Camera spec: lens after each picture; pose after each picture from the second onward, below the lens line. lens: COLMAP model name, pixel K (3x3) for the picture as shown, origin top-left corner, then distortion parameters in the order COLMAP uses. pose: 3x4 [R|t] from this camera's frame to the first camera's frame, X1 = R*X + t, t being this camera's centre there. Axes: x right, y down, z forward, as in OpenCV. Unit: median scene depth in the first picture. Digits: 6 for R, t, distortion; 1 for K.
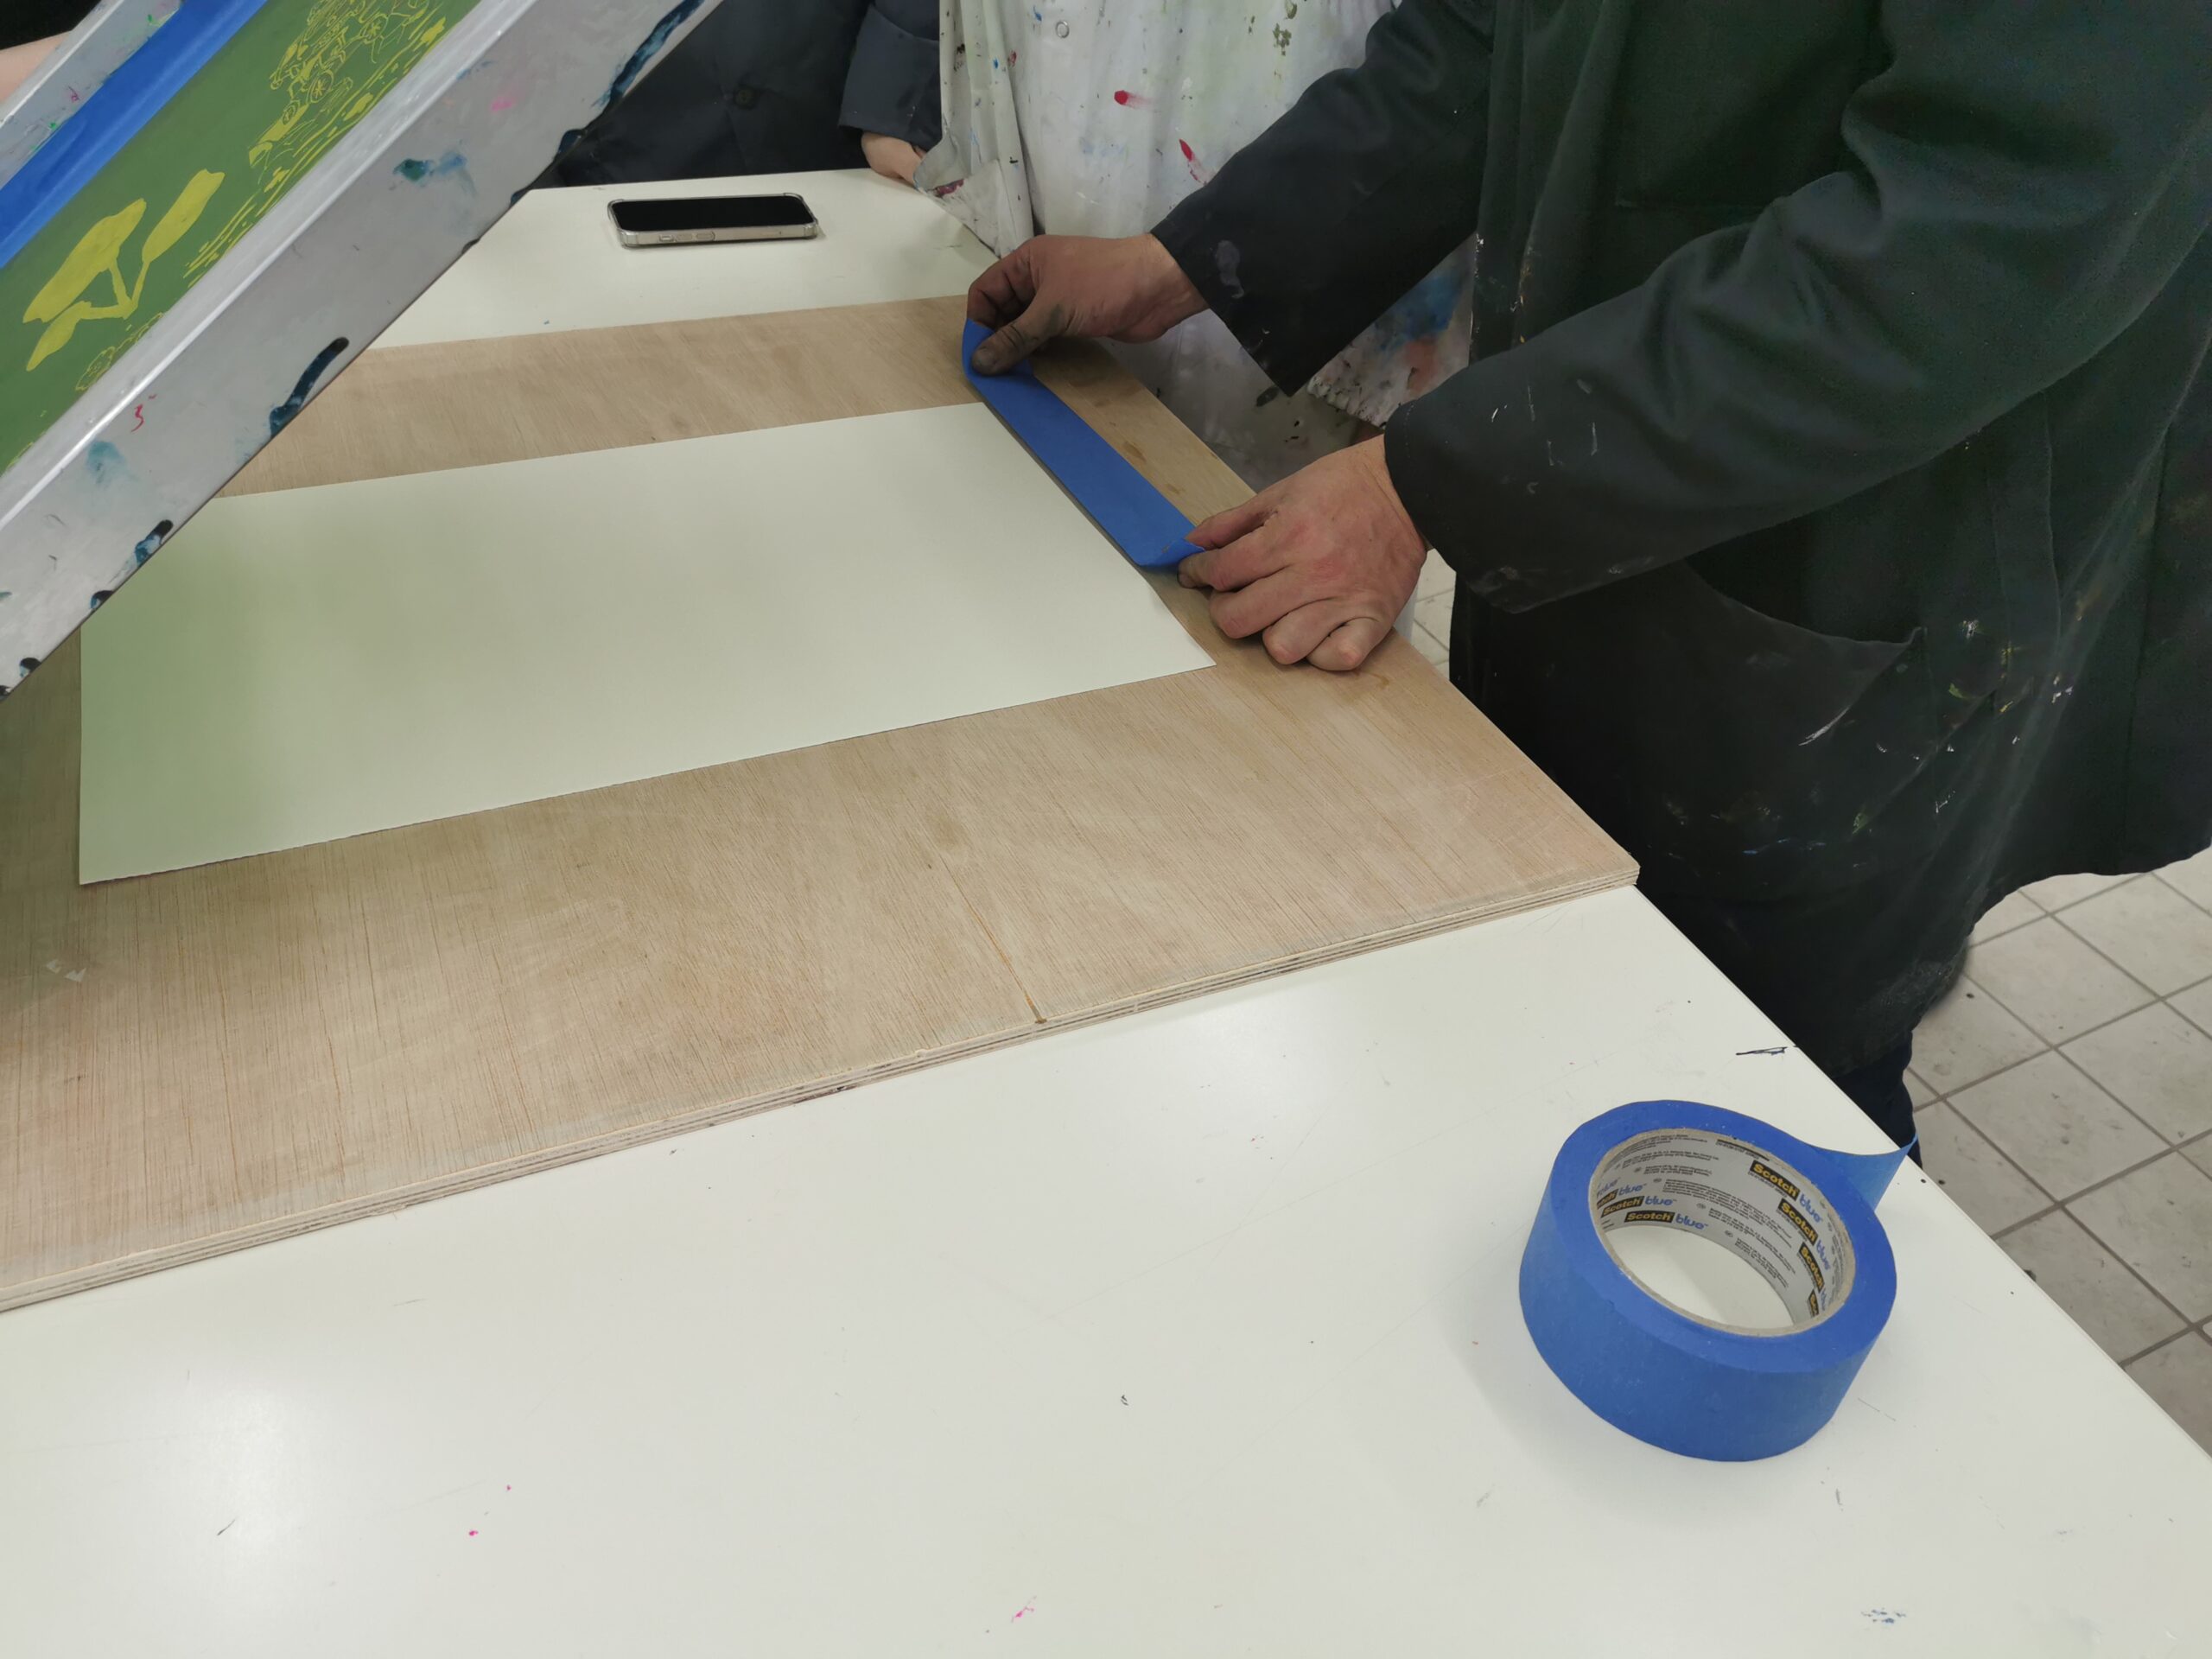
lens RADIAL K [[1700.8, 0, 1100.4], [0, 1700.8, 915.4], [0, 0, 1]] dist [0.008737, -0.005821]
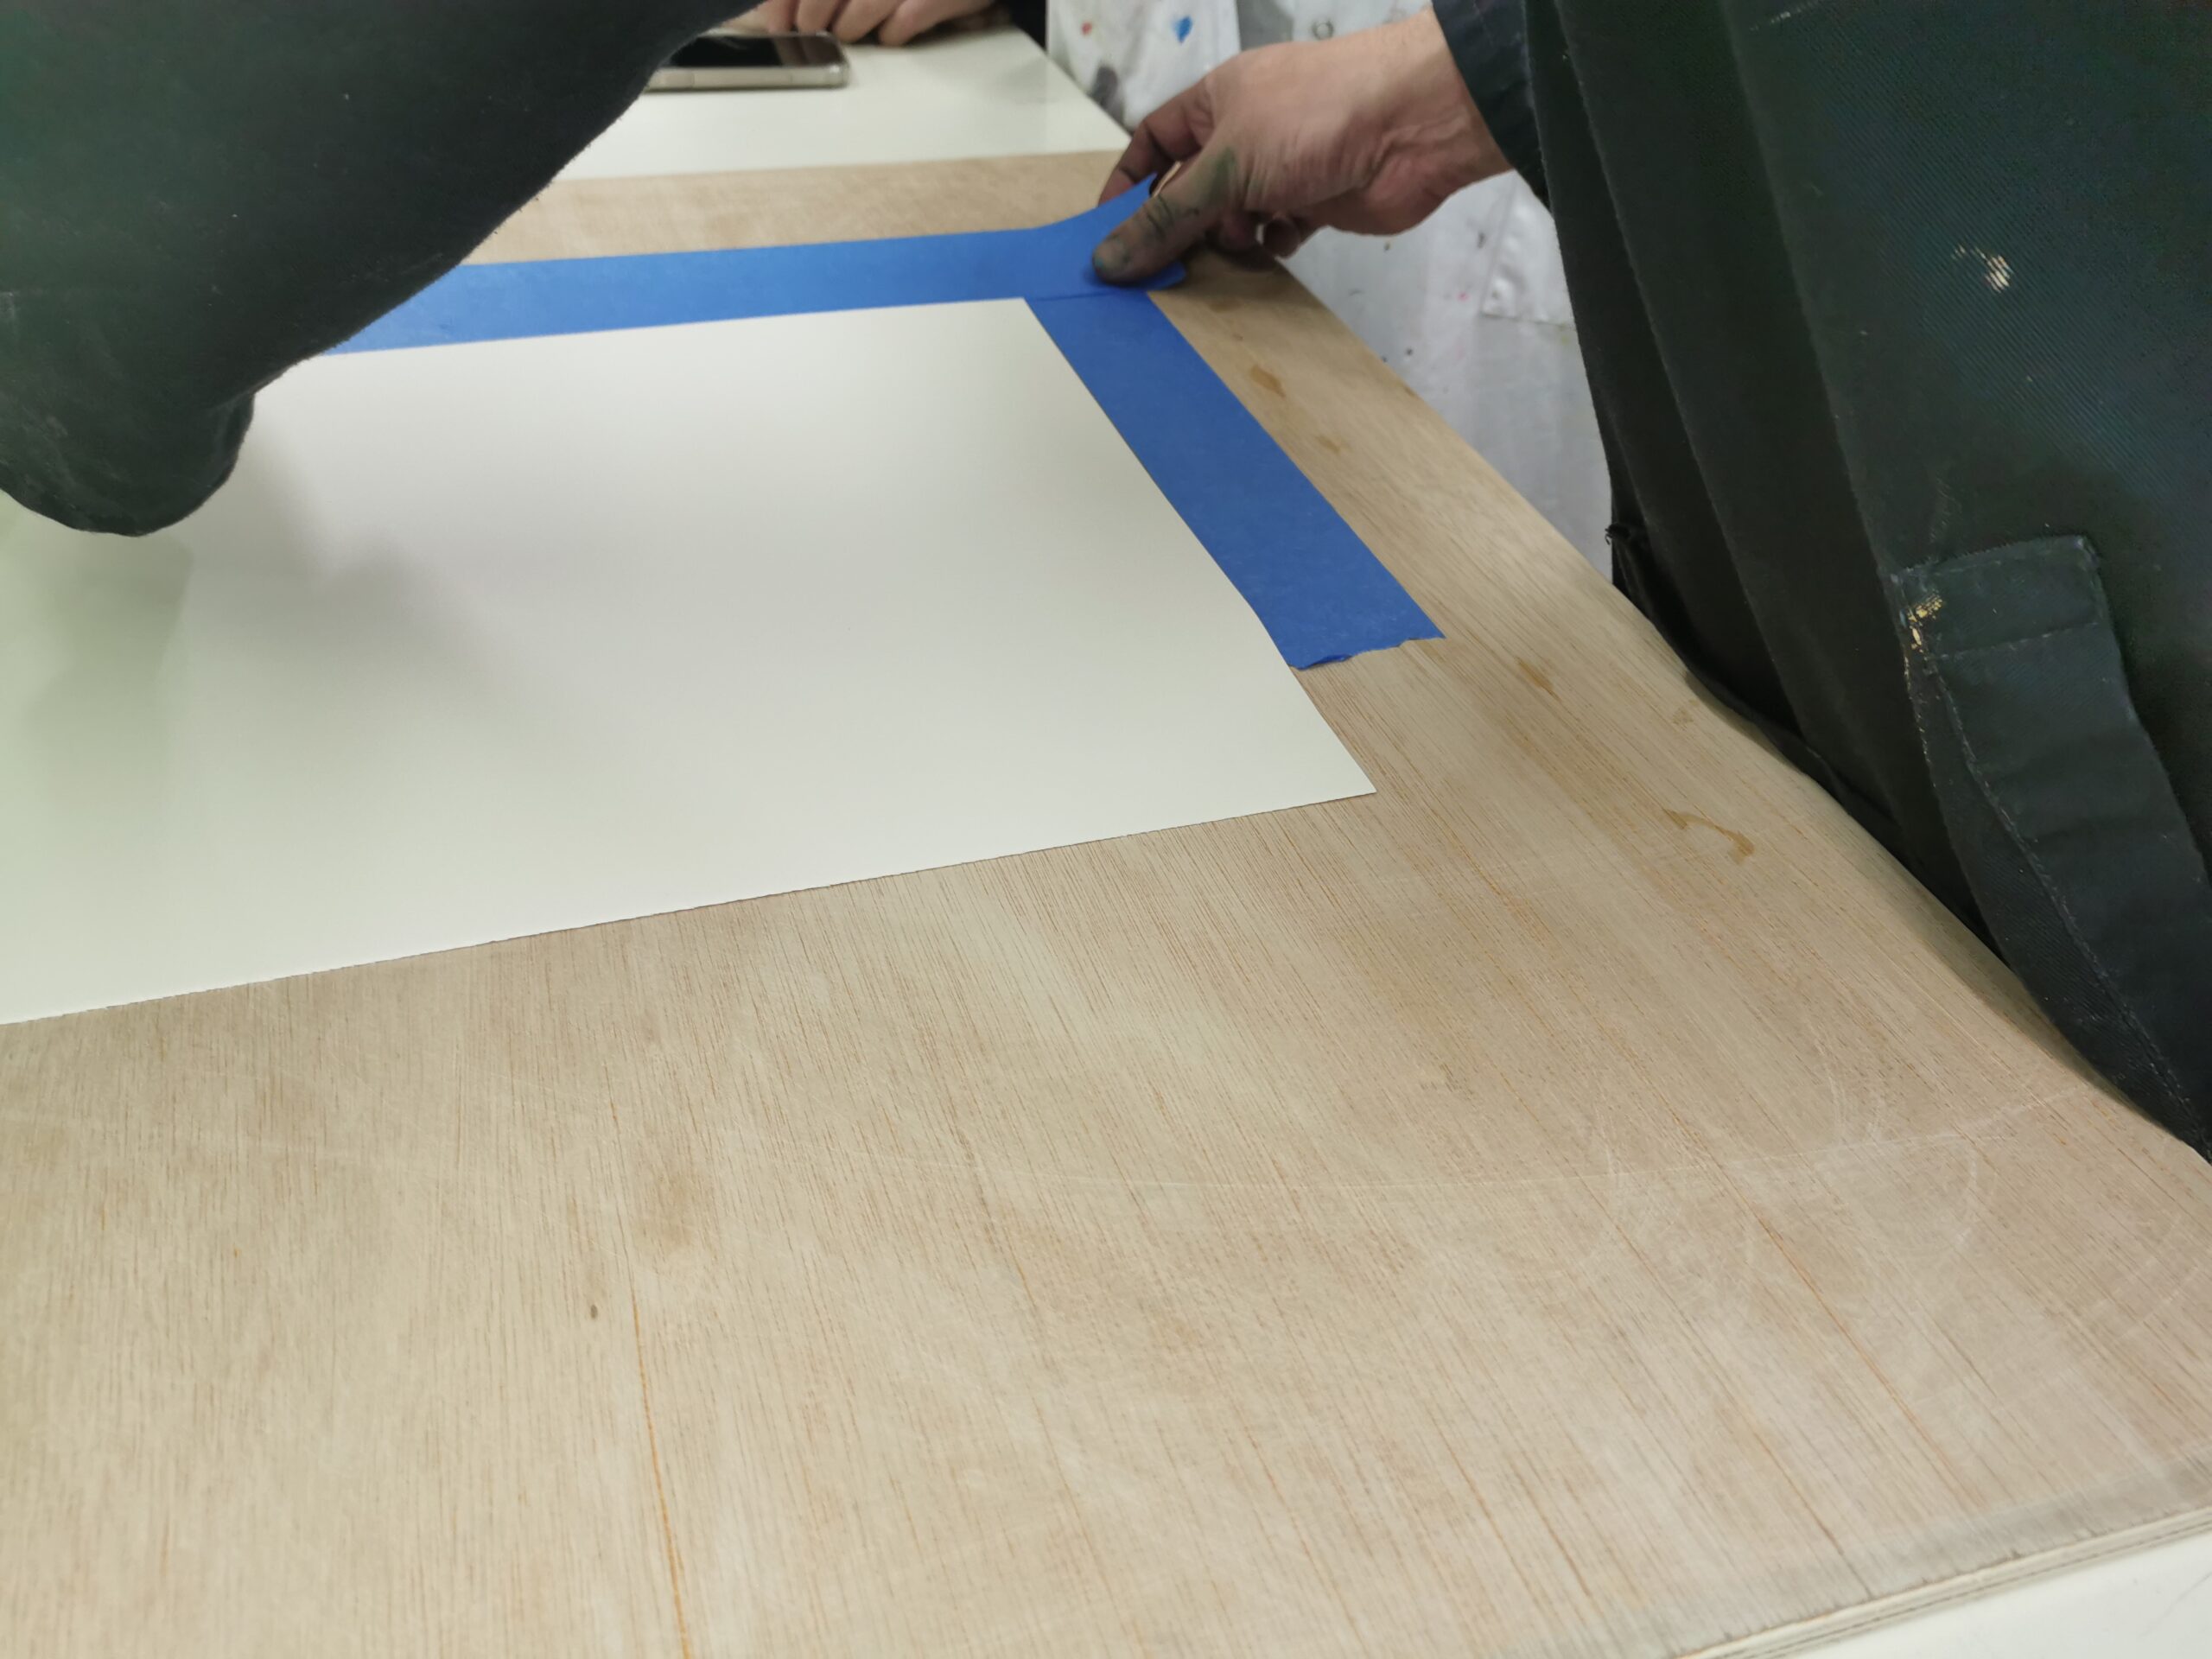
lens RADIAL K [[1700.8, 0, 1100.4], [0, 1700.8, 915.4], [0, 0, 1]] dist [0.008737, -0.005821]
pose [[0.991901, 0.055428, -0.114278, 0.055517], [-0.056376, 0.998397, -0.005077, -0.122147], [0.113814, 0.011478, 0.993436, 0.599367]]
